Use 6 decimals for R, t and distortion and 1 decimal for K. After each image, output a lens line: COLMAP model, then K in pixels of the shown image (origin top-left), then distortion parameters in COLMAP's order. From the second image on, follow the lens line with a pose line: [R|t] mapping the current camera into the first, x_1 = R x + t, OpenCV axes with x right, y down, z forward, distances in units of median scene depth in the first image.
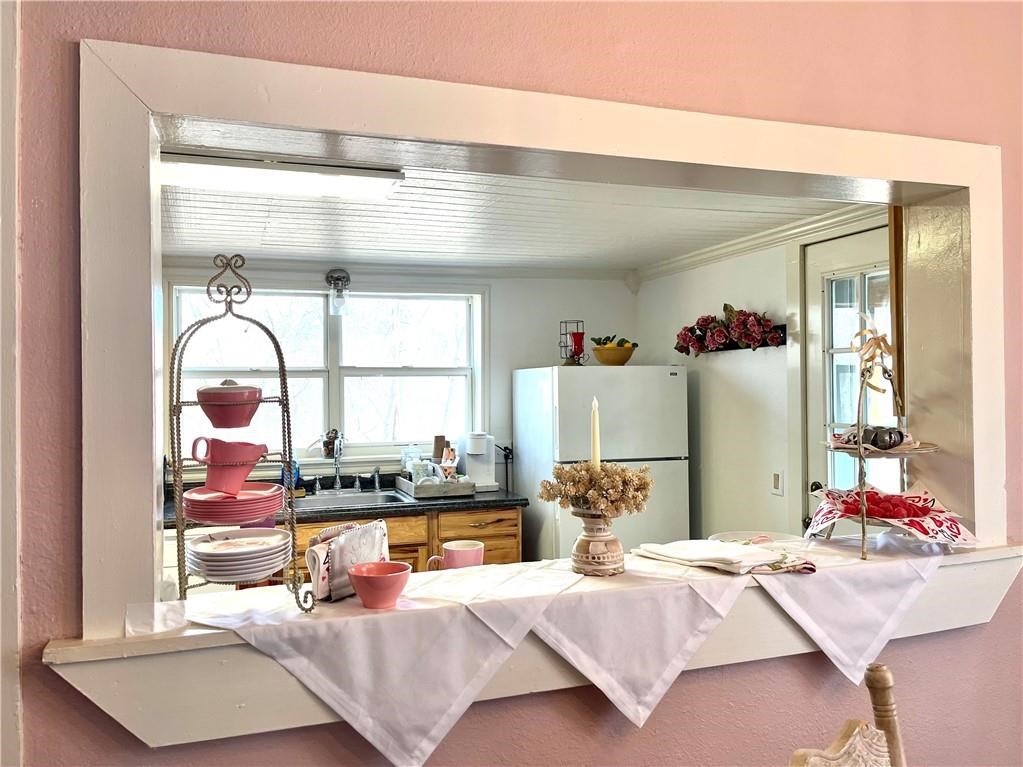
lens RADIAL K [[779.2, 0, 504.7], [0, 779.2, 378.5], [0, 0, 1]] dist [0.042382, -0.060909]
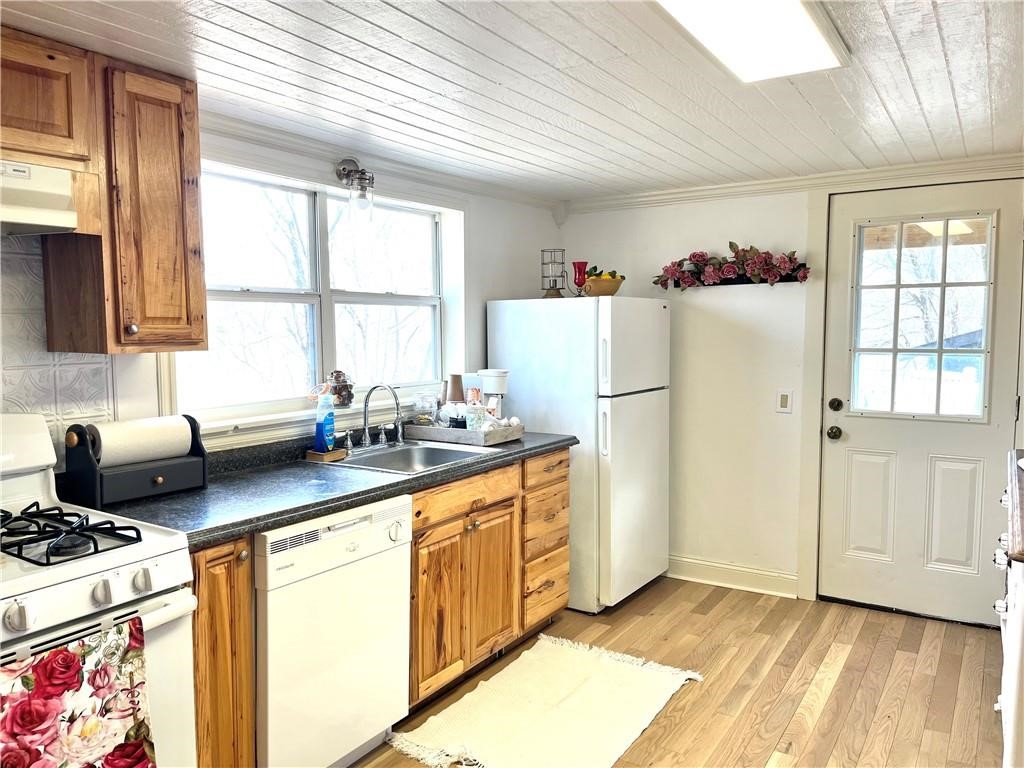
lens RADIAL K [[780.0, 0, 512.7], [0, 780.0, 390.0], [0, 0, 1]] dist [0.042382, -0.060909]
pose [[0.792336, -0.045665, 0.608374, -0.608877], [-0.005283, 0.996644, 0.081690, 0.021779], [-0.610062, -0.067940, 0.789435, 0.309881]]
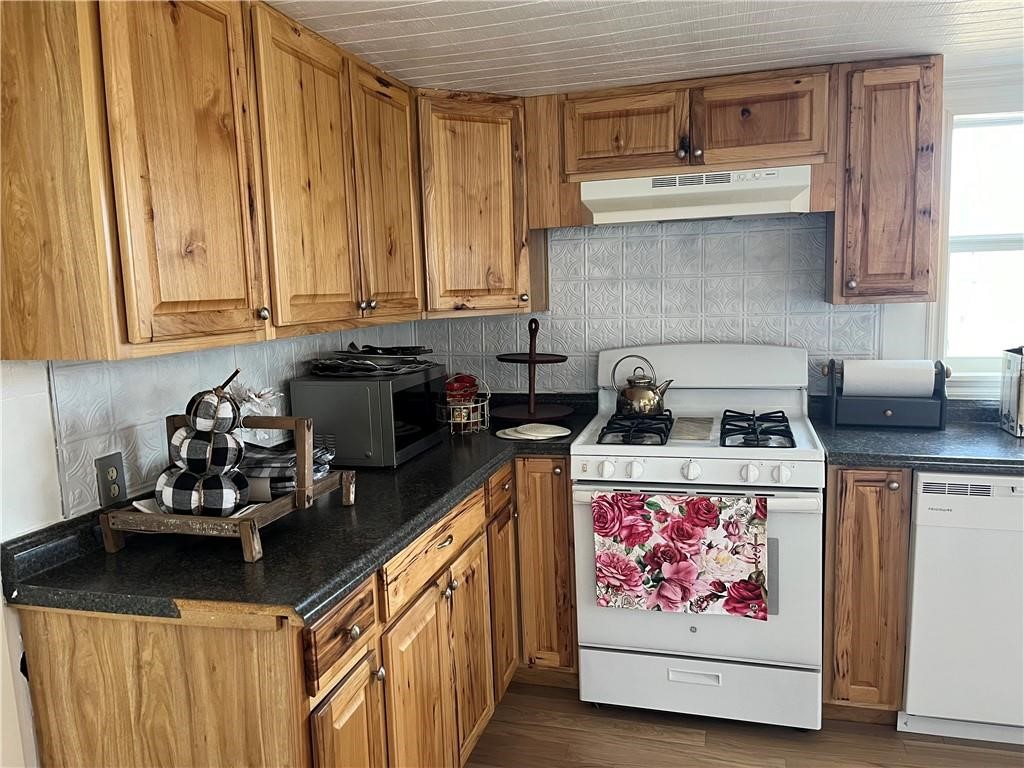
lens RADIAL K [[780.0, 0, 510.1], [0, 780.0, 388.2], [0, 0, 1]] dist [0.042382, -0.060909]
pose [[0.809435, 0.057260, -0.584411, -0.325919], [0.027403, 0.990467, 0.134999, 0.014664], [0.586570, -0.125288, 0.800149, 0.187313]]
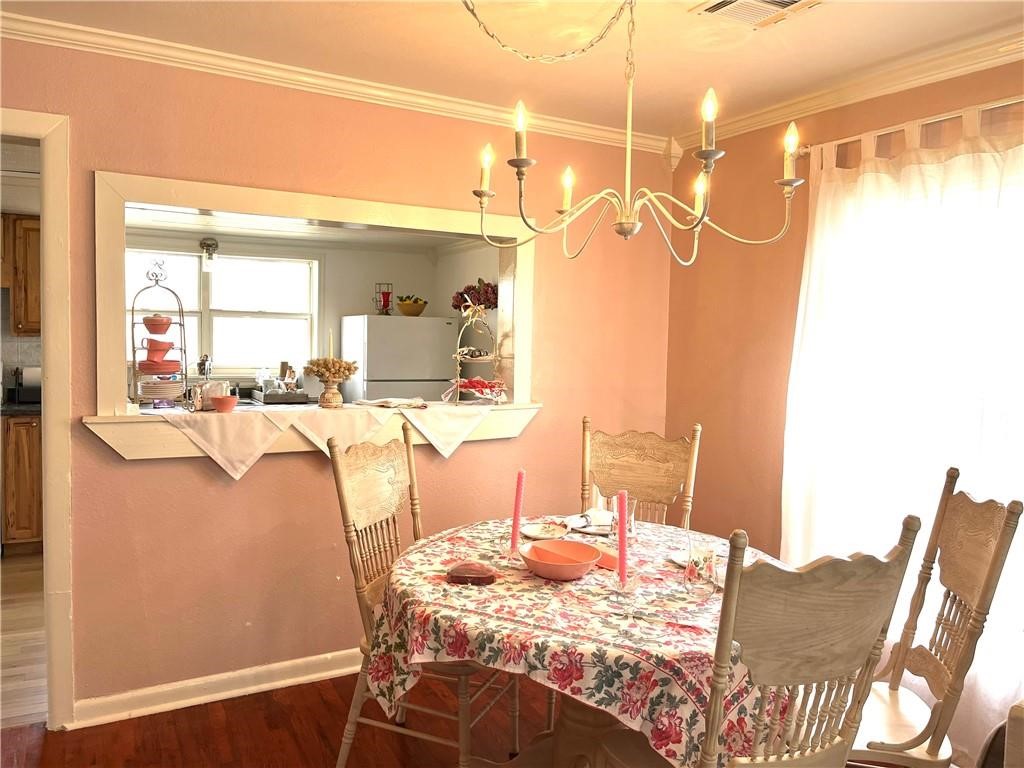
lens RADIAL K [[780.0, 0, 518.6], [0, 780.0, 381.0], [0, 0, 1]] dist [0.042382, -0.060909]
pose [[0.986226, 0.022746, 0.163833, 0.111827], [-0.033404, 0.997480, 0.062595, 0.006544], [-0.161996, -0.067206, 0.984500, -0.503055]]
